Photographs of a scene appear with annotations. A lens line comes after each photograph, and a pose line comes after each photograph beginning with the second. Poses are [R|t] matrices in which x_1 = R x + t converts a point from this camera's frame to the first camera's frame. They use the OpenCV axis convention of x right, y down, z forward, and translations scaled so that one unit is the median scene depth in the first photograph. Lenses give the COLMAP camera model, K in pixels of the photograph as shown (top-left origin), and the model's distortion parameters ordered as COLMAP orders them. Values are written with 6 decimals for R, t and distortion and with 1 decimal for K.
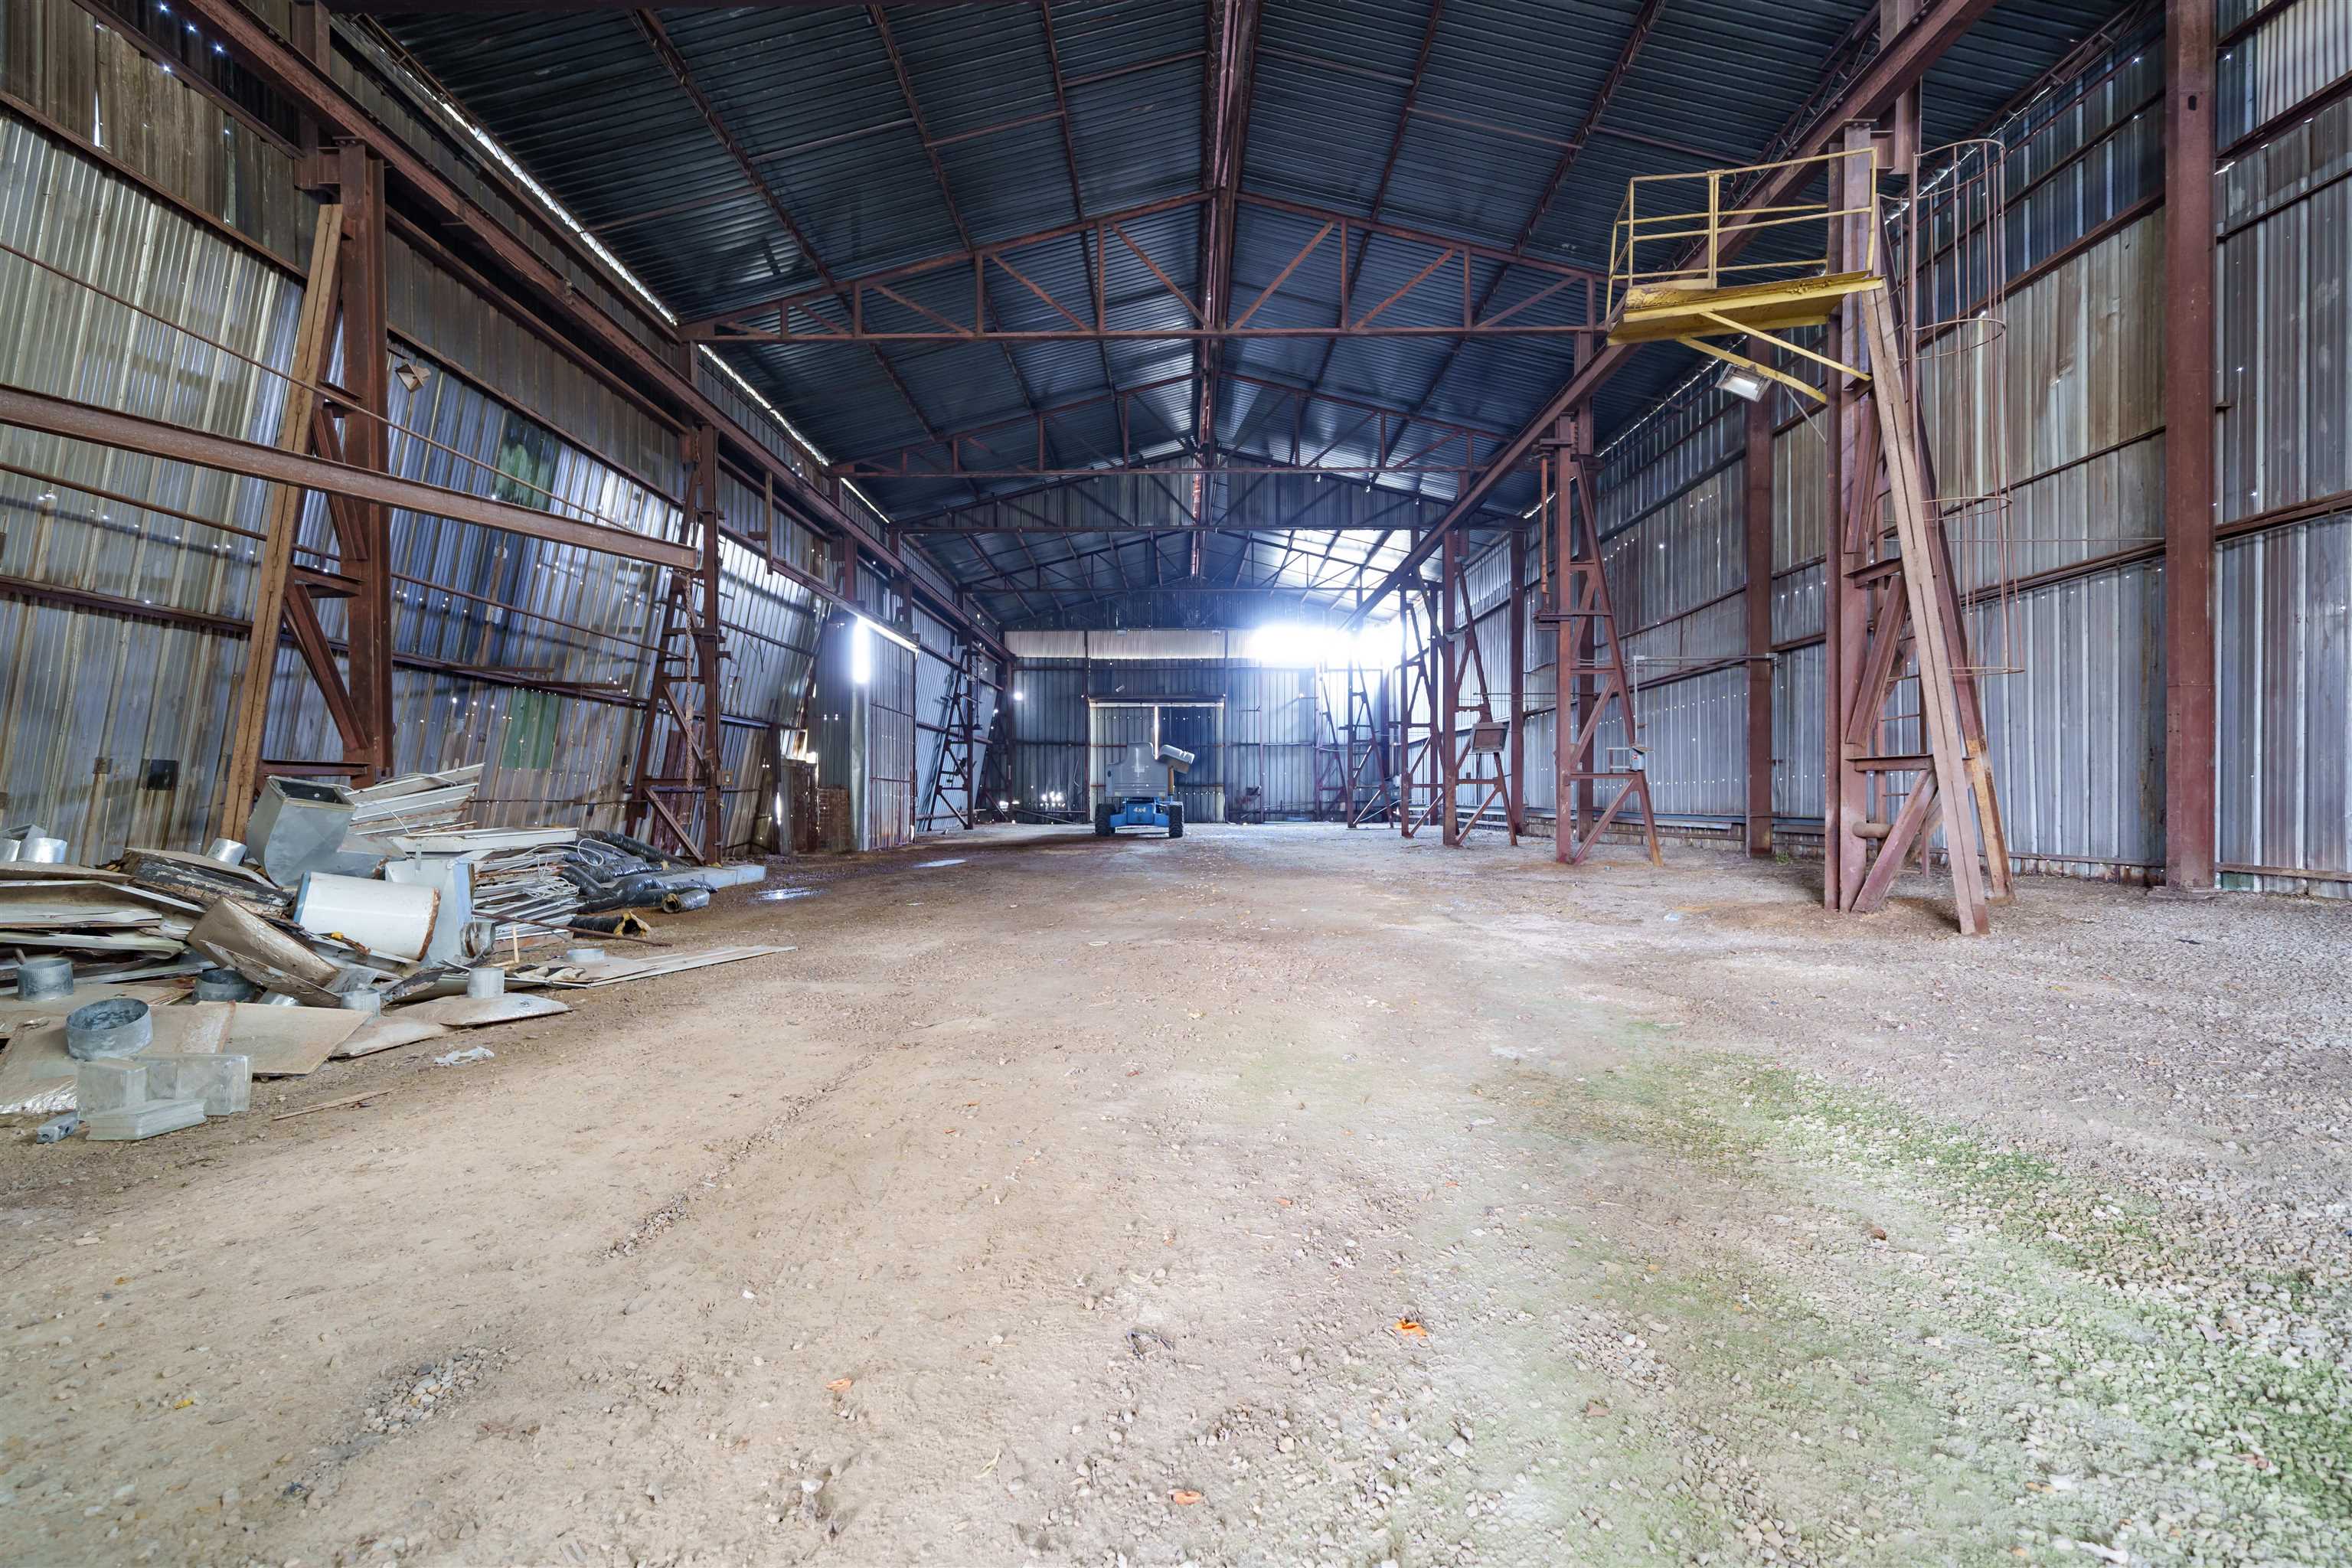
lens RADIAL K [[926.2, 0, 1168.1], [0, 926.2, 792.3], [0, 0, 1]] dist [0.000868, 0.000039]
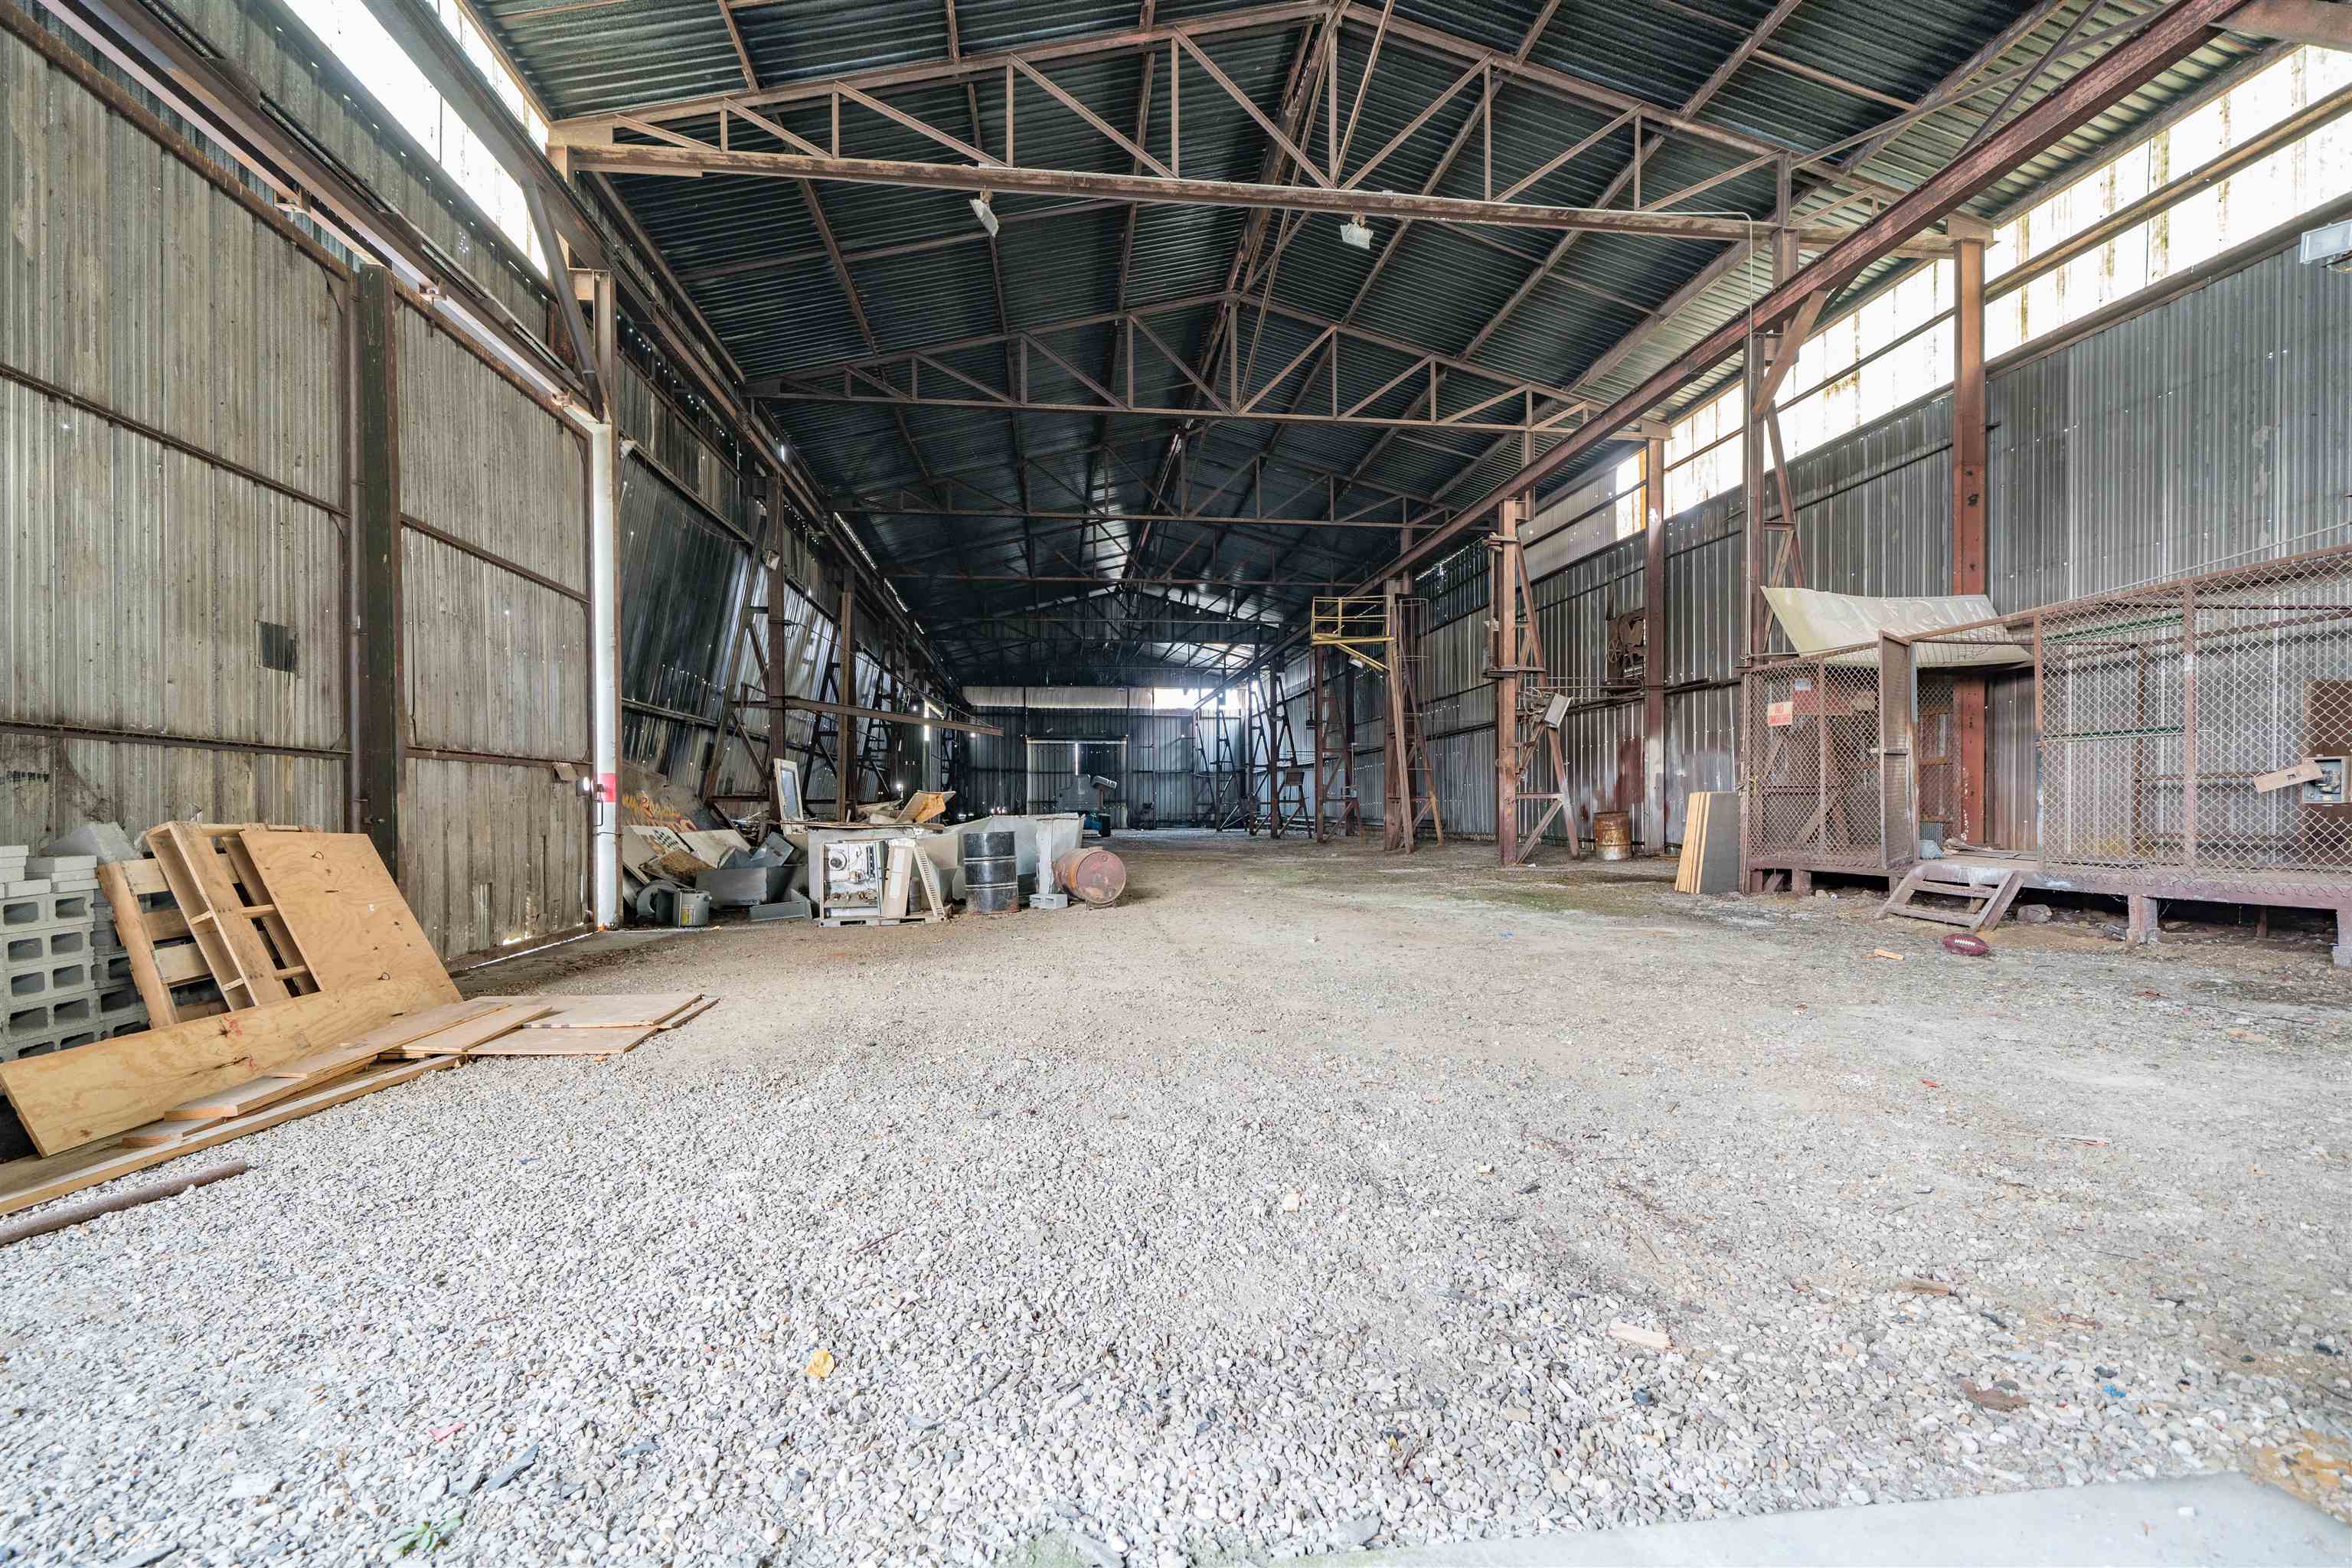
lens RADIAL K [[926.2, 0, 1172.1], [0, 926.2, 802.2], [0, 0, 1]] dist [0.000868, 0.000039]
pose [[0.989407, 0.000559, 0.145170, -0.076053], [0.000085, 0.999990, -0.004432, -0.001254], [-0.145171, 0.004397, 0.989397, -0.381811]]
